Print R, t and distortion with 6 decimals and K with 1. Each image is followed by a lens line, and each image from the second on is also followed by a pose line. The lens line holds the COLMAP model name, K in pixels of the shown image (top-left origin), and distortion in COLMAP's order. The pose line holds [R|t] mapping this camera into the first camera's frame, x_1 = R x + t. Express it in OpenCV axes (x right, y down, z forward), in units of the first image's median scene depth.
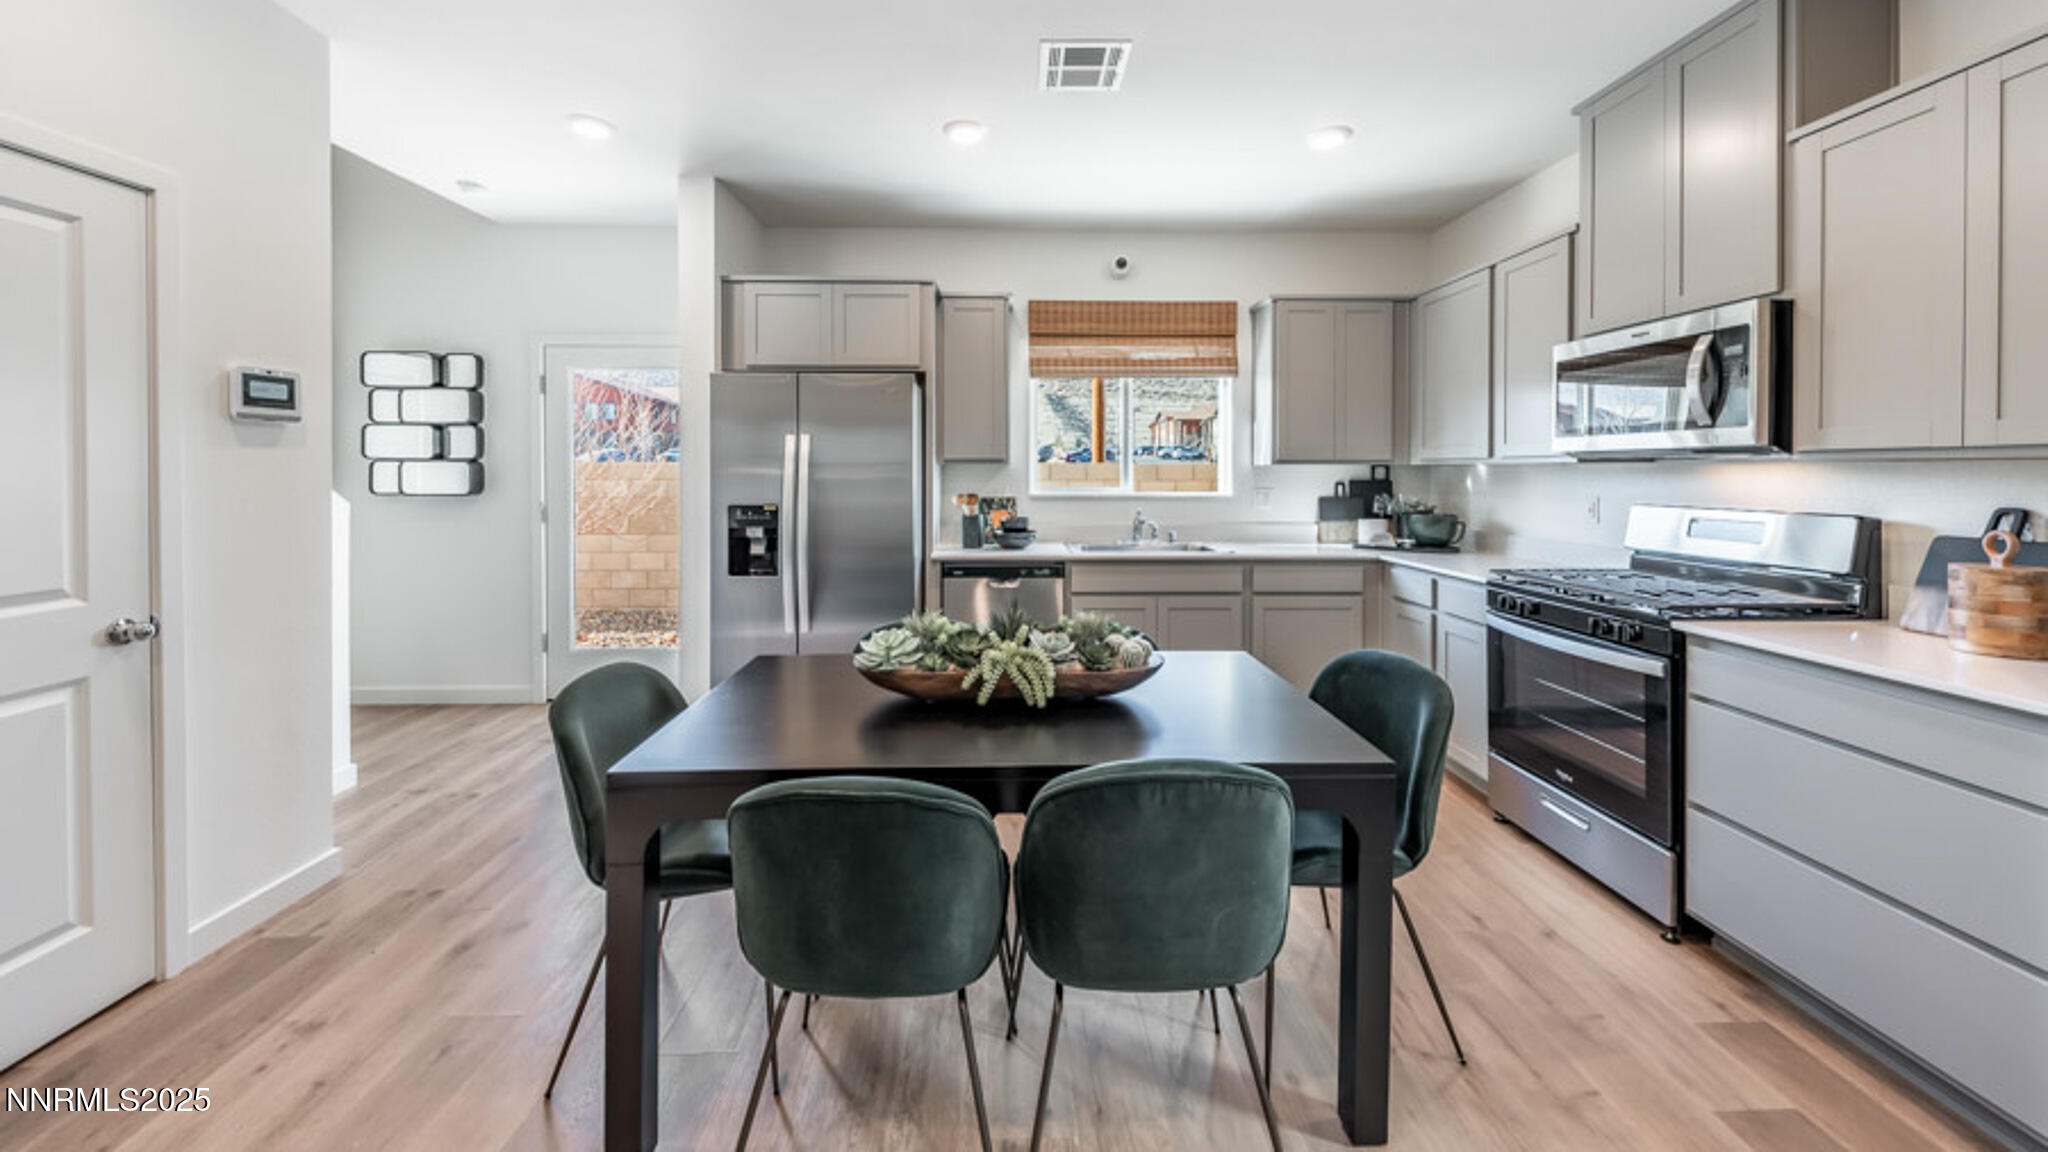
lens RADIAL K [[728.7, 0, 1030.0], [0, 728.7, 473.9], [0, 0, 1]] dist [0.000607, -0.000200]
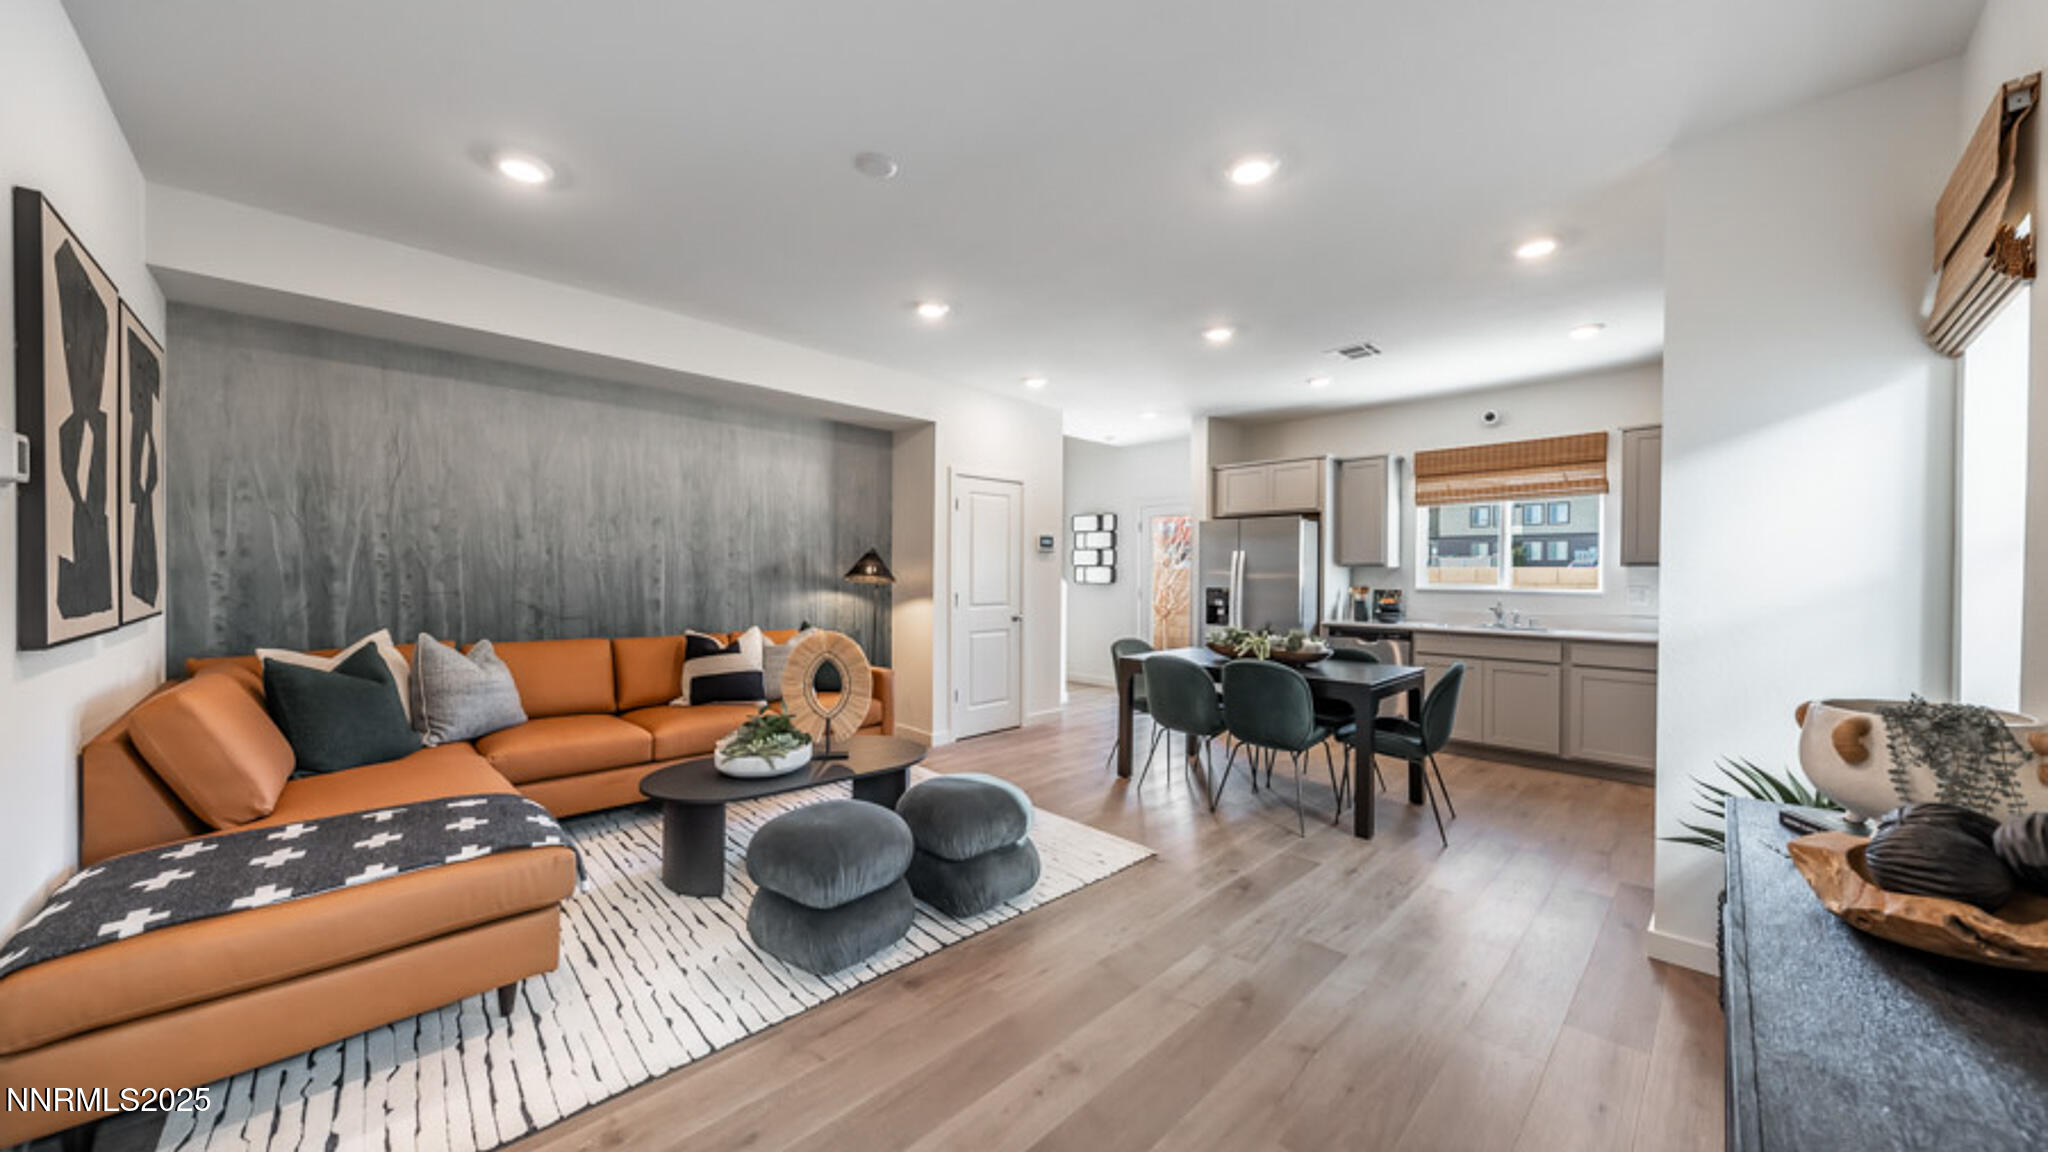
lens RADIAL K [[728.7, 0, 1020.8], [0, 728.7, 580.0], [0, 0, 1]] dist [0.000607, -0.000200]
pose [[0.680623, 0.009353, -0.732574, 0.562722], [-0.011608, 0.999931, 0.001981, 0.019272], [0.732542, 0.007155, 0.680684, -0.580684]]
